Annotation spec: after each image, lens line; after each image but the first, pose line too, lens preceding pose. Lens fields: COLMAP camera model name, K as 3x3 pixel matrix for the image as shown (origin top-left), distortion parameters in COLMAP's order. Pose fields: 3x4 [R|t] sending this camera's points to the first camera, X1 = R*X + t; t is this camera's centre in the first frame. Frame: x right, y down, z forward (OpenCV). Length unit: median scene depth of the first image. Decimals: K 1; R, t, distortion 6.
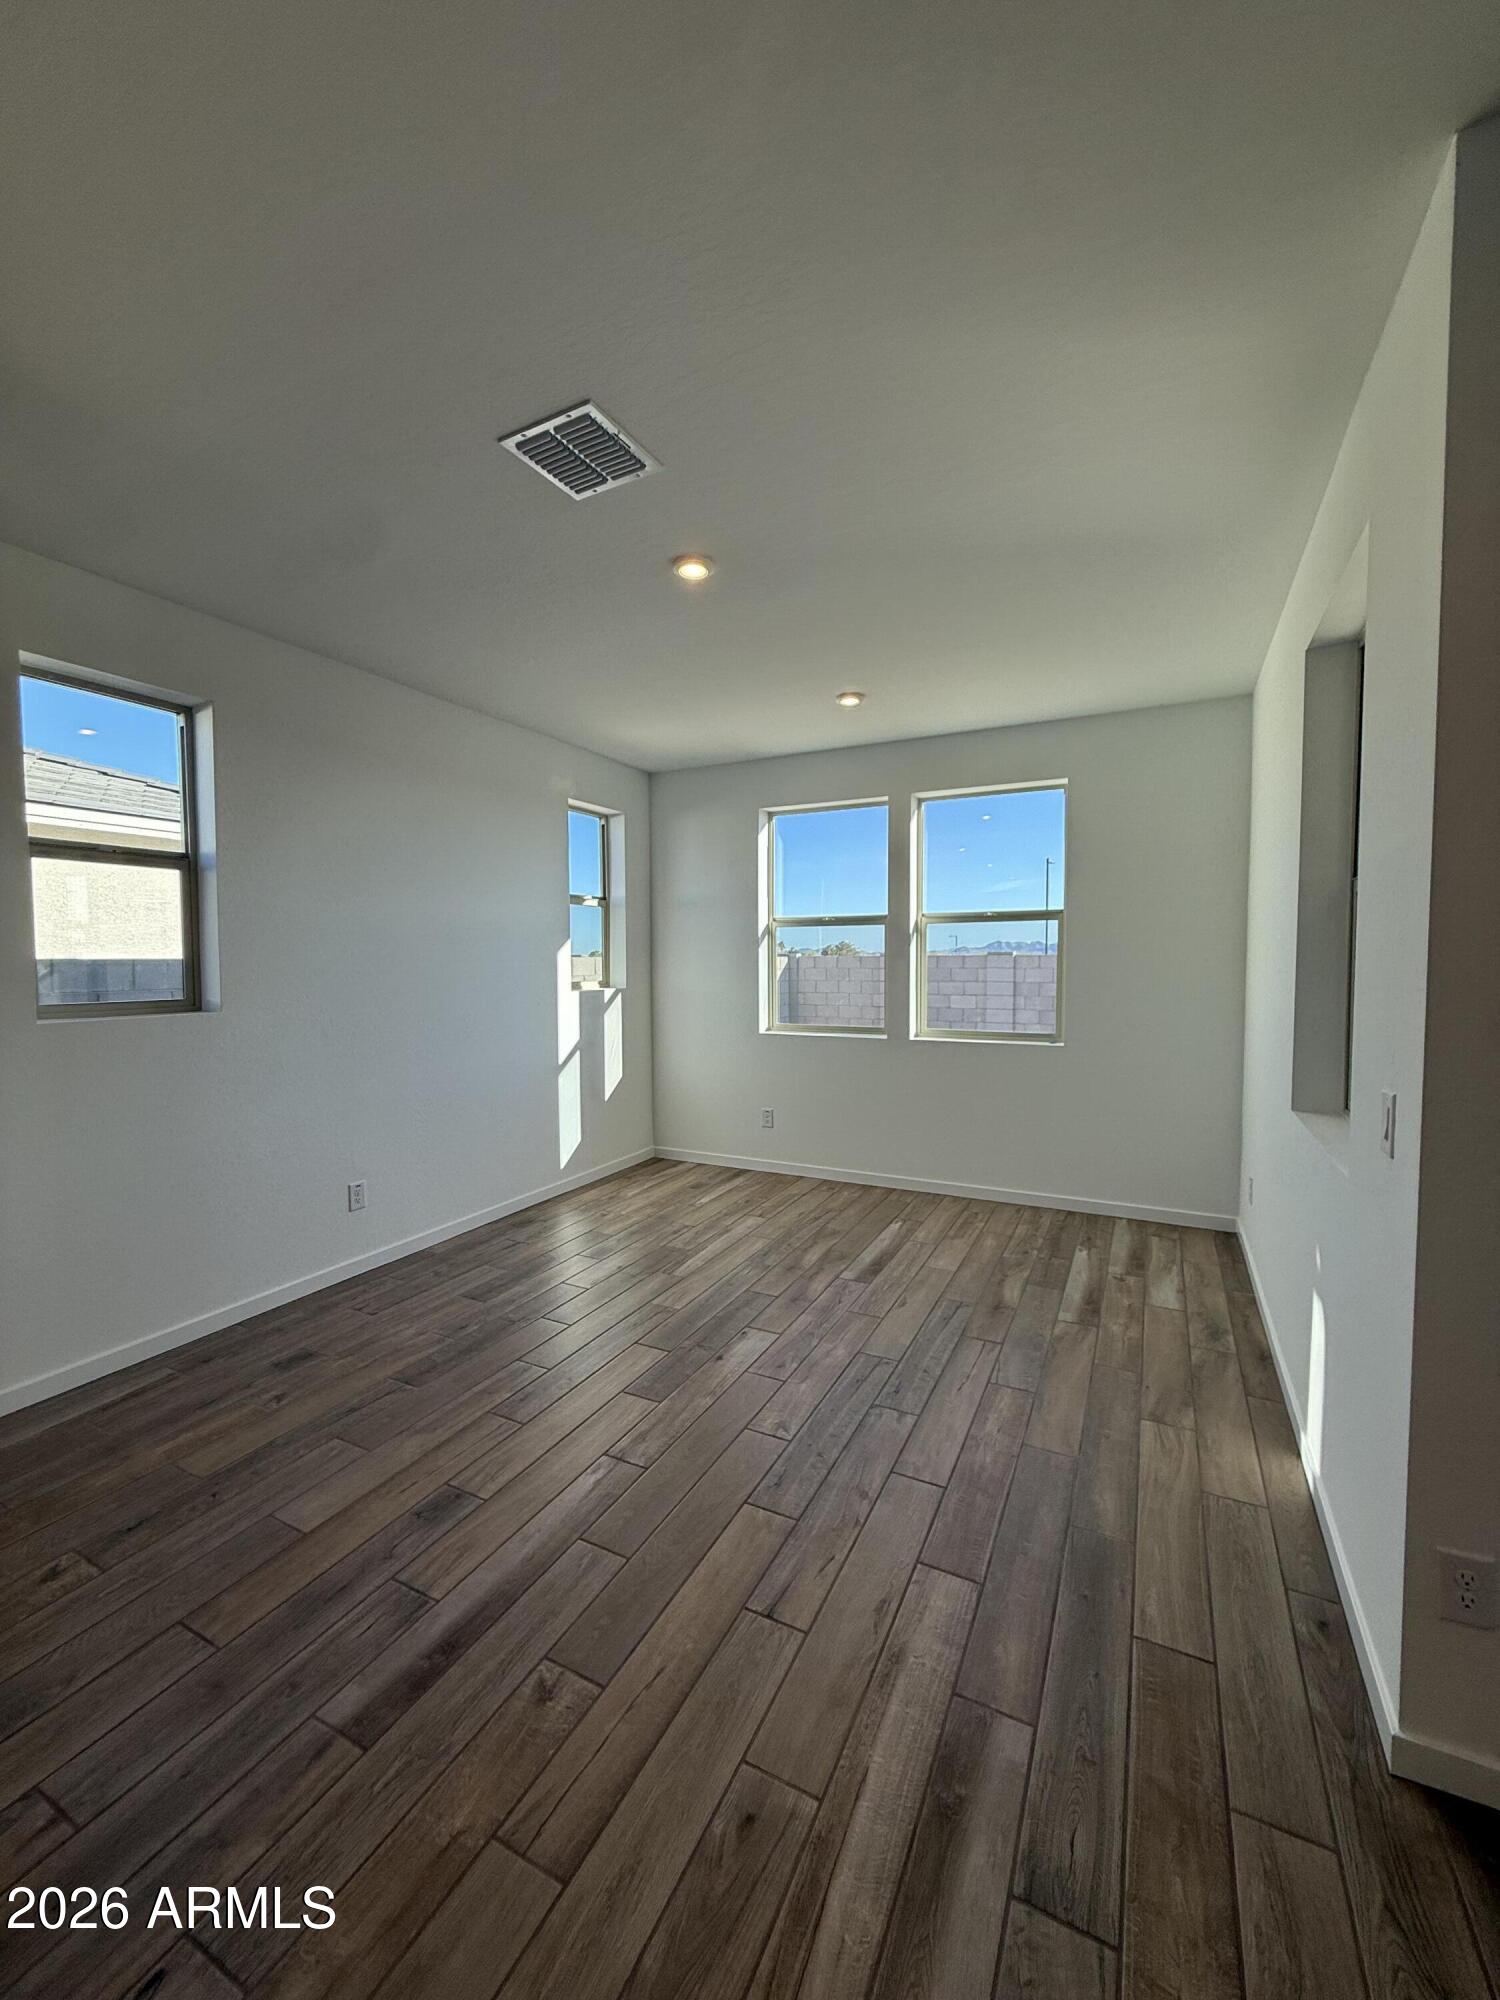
lens RADIAL K [[800.7, 0, 742.1], [0, 800.7, 1000.5], [0, 0, 1]] dist [0.001043, -0.000091]
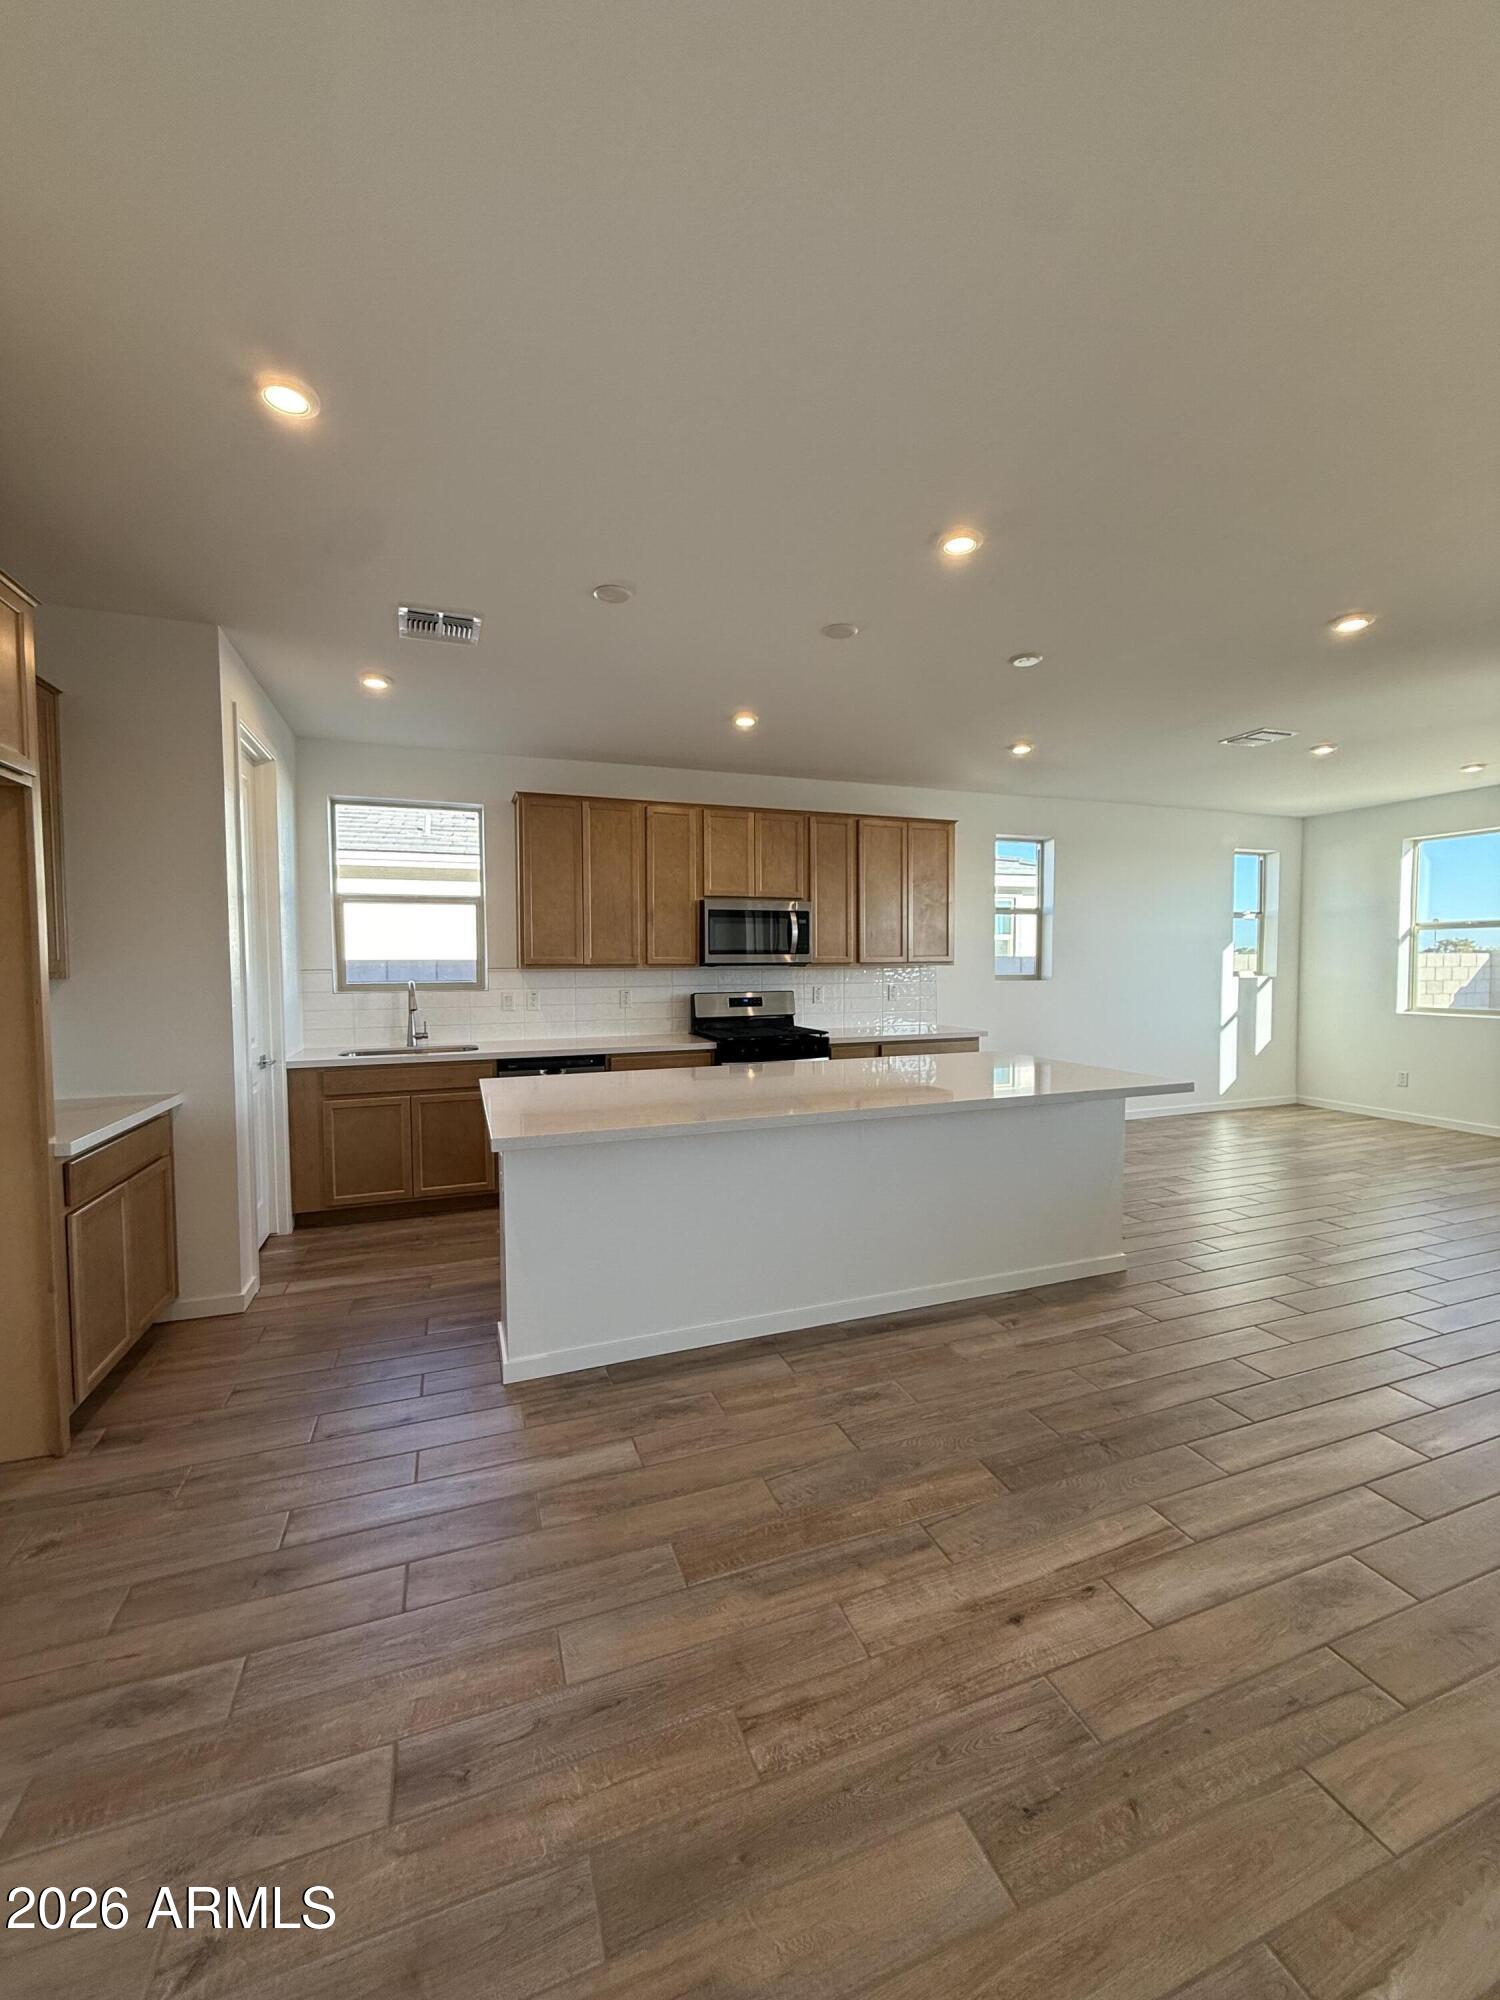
lens RADIAL K [[800.7, 0, 752.1], [0, 800.7, 1001.1], [0, 0, 1]] dist [0.001043, -0.000091]
pose [[0.745570, 0.032128, -0.665652, 0.111008], [-0.031561, 0.999419, 0.012887, 0.040386], [0.665680, 0.011400, 0.746151, -0.689030]]
